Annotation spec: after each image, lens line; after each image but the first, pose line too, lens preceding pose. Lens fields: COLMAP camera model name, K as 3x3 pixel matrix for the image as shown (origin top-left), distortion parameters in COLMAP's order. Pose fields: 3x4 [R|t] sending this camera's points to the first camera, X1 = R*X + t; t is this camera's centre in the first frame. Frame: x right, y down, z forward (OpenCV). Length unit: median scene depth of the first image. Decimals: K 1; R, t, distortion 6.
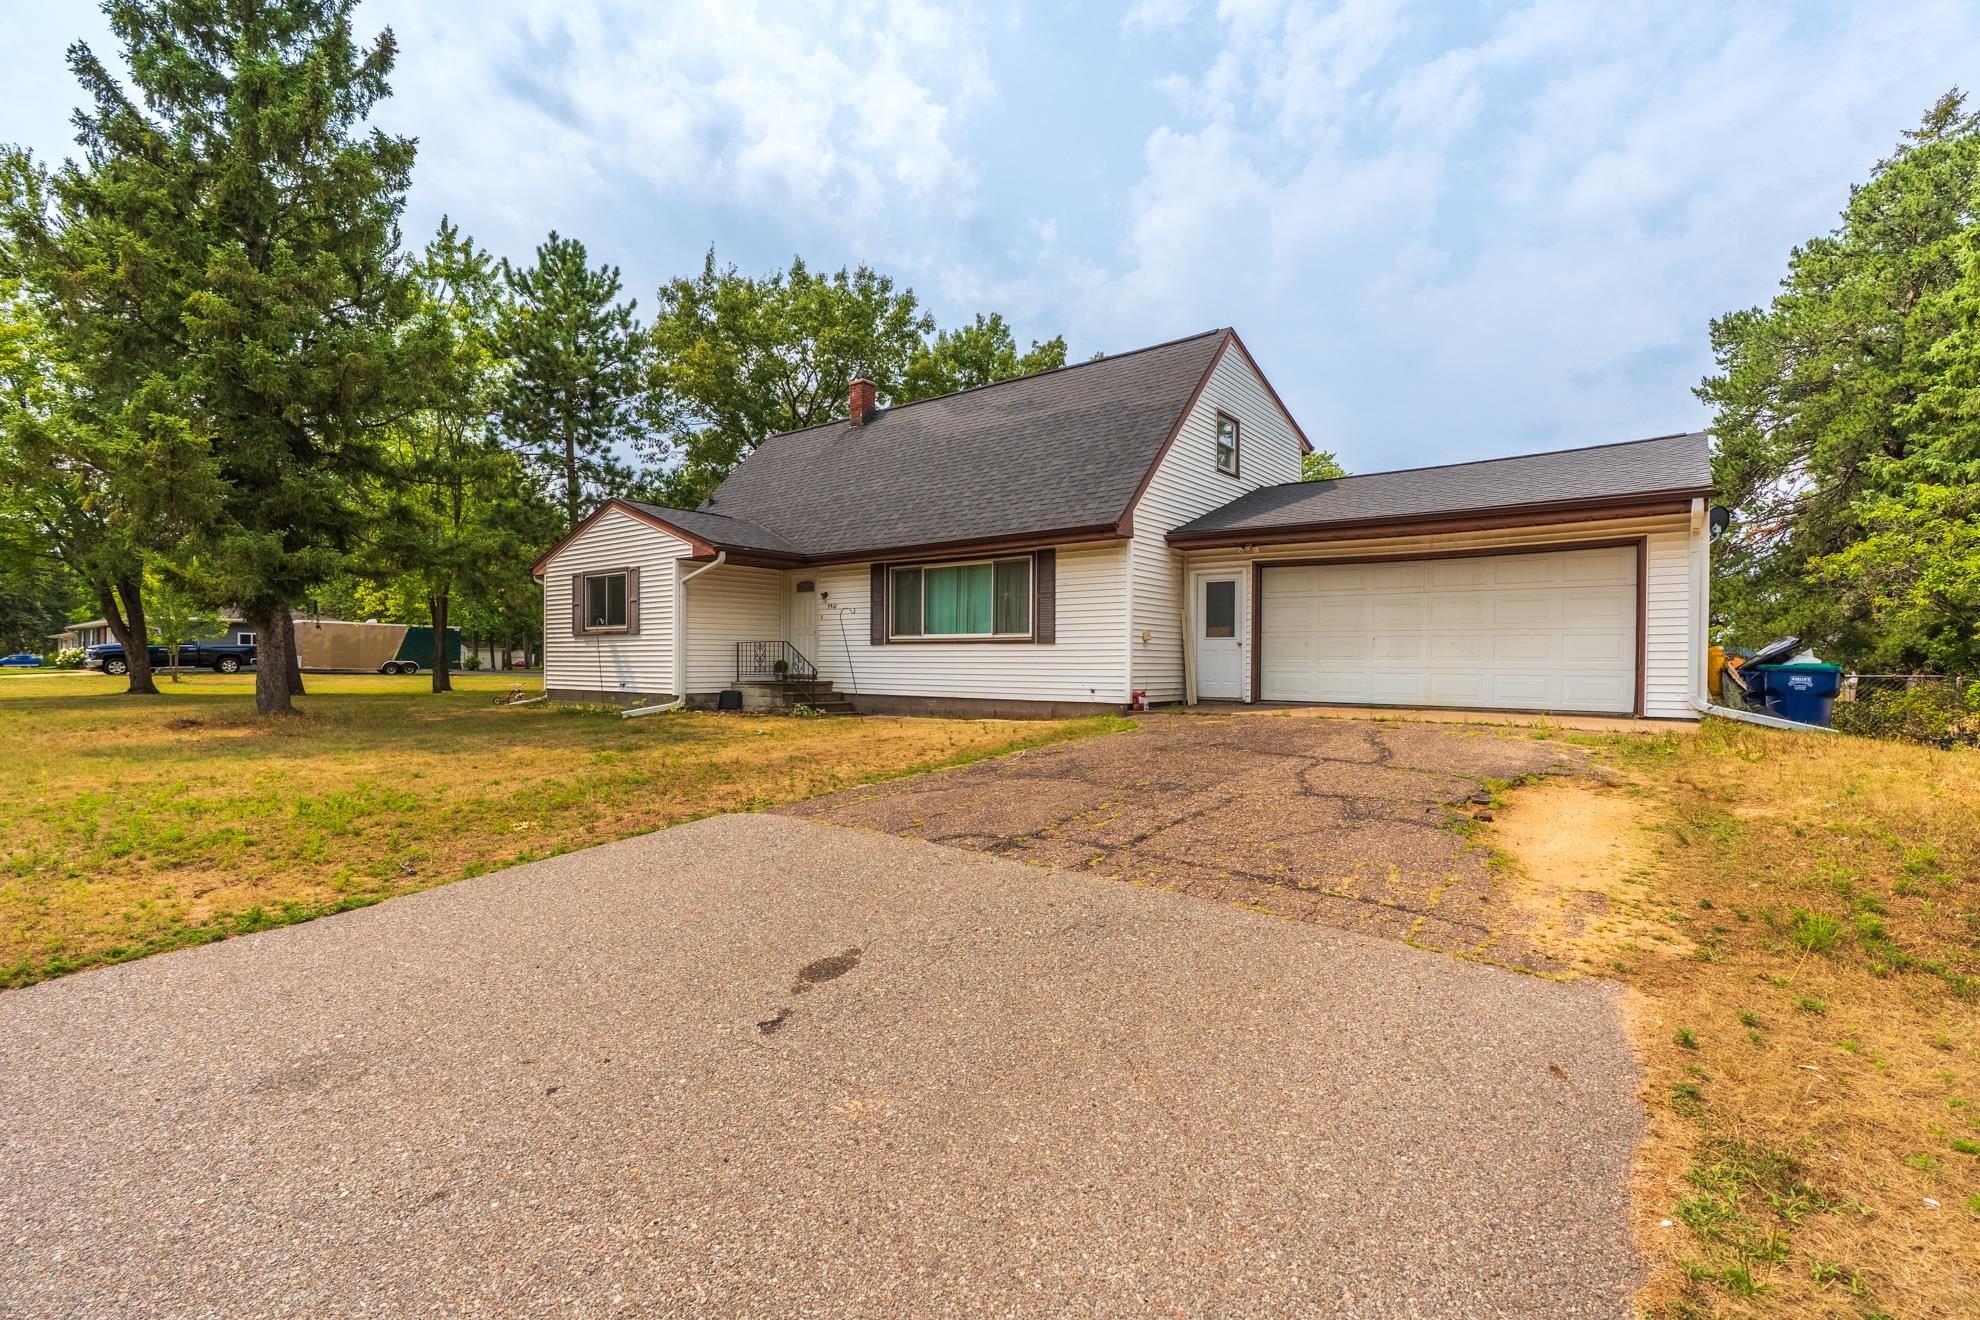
lens RADIAL K [[926.2, 0, 984.9], [0, 926.2, 664.3], [0, 0, 1]] dist [-0.012509, 0.006318]
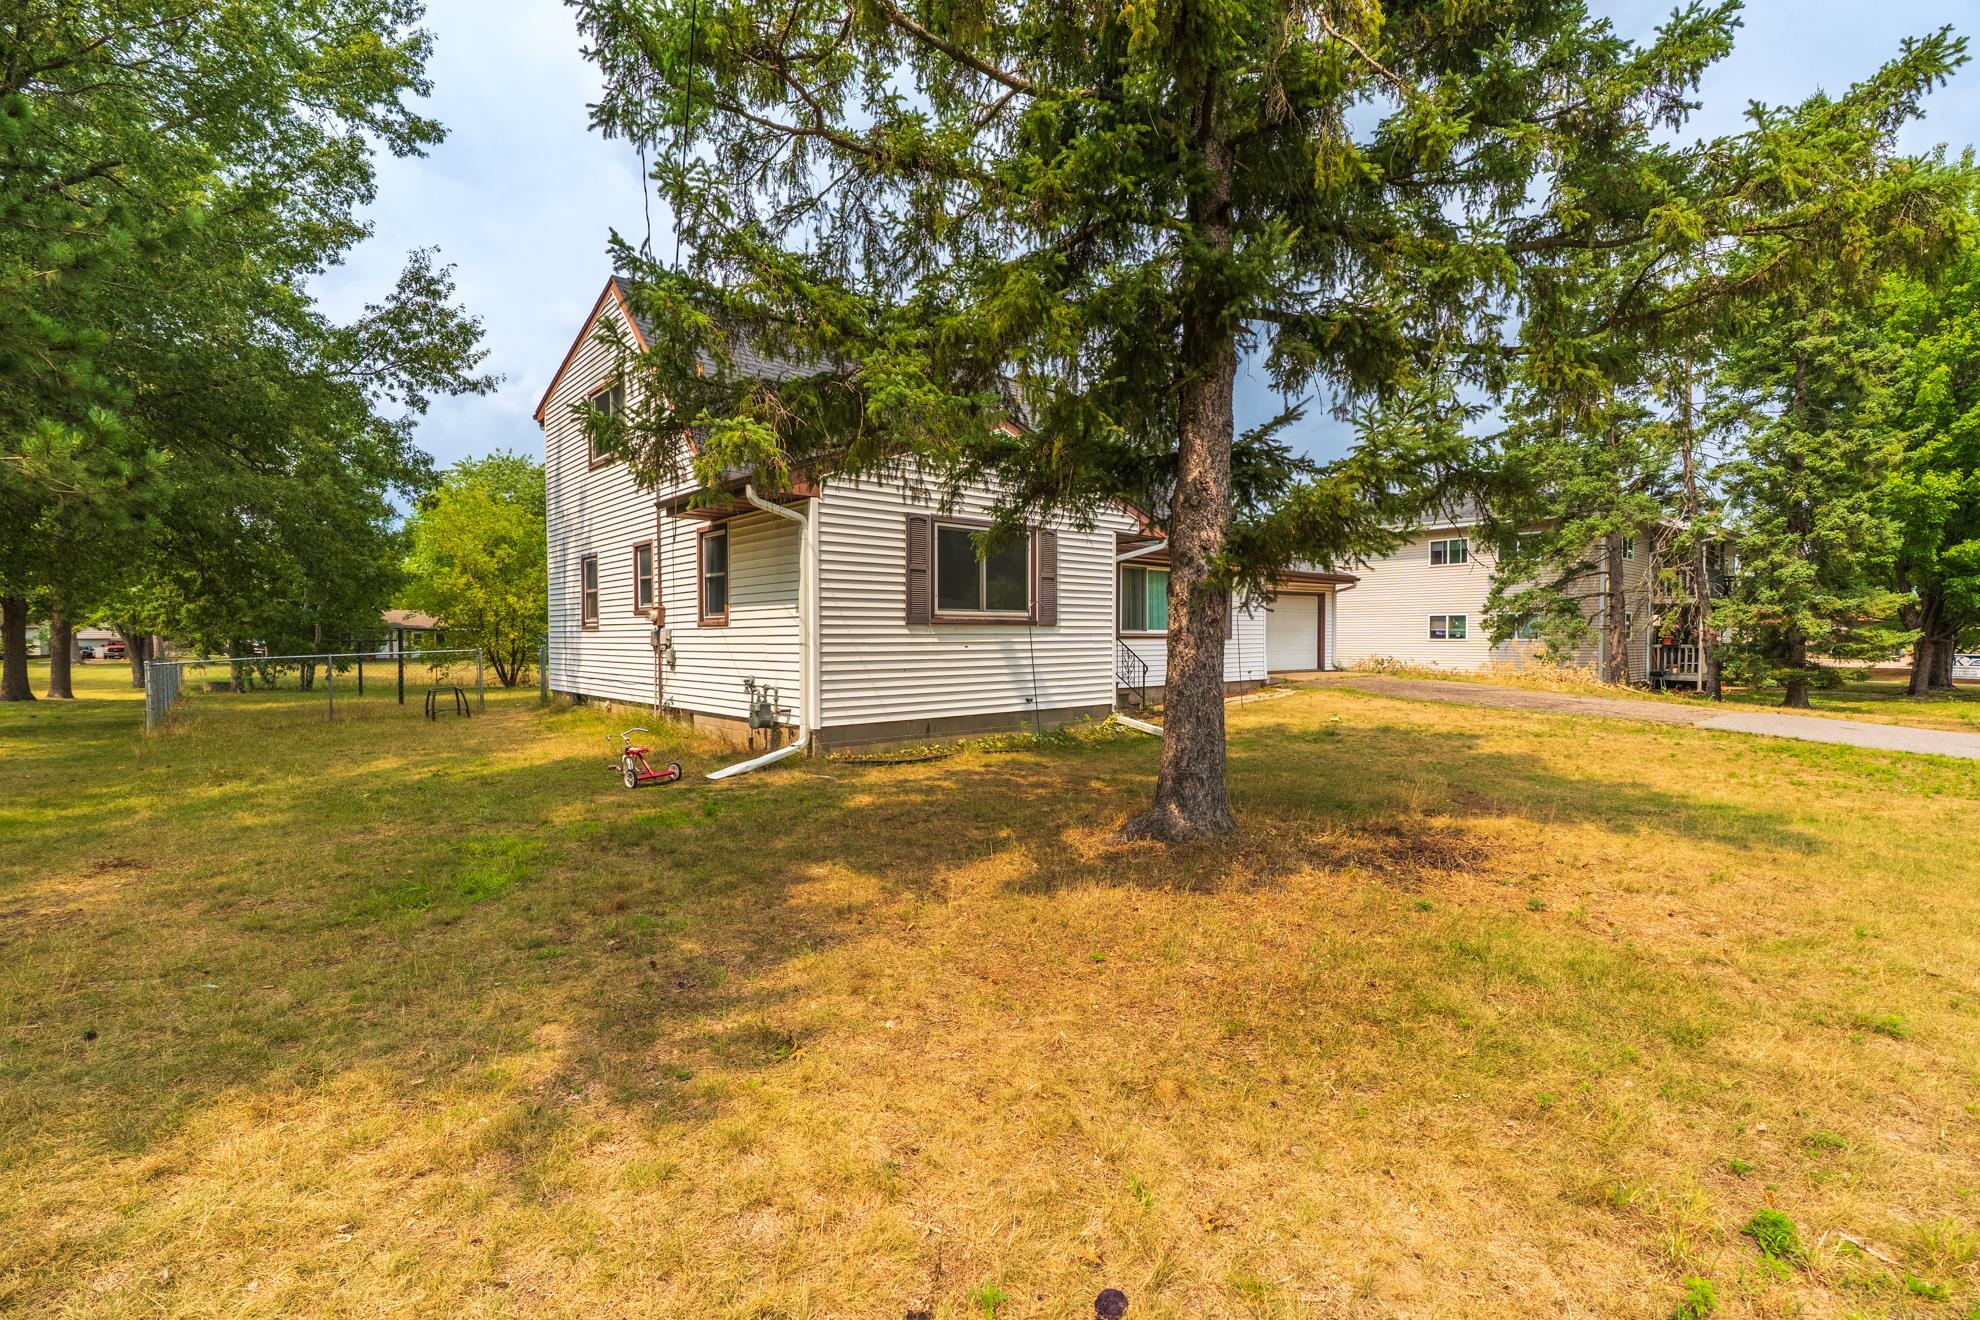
lens RADIAL K [[926.2, 0, 990.4], [0, 926.2, 653.4], [0, 0, 1]] dist [-0.012509, 0.006318]
pose [[0.133163, -0.016574, 0.990956, -1.150543], [0.016972, 0.999752, 0.014440, -0.023495], [-0.990949, 0.014895, 0.133412, 1.012674]]
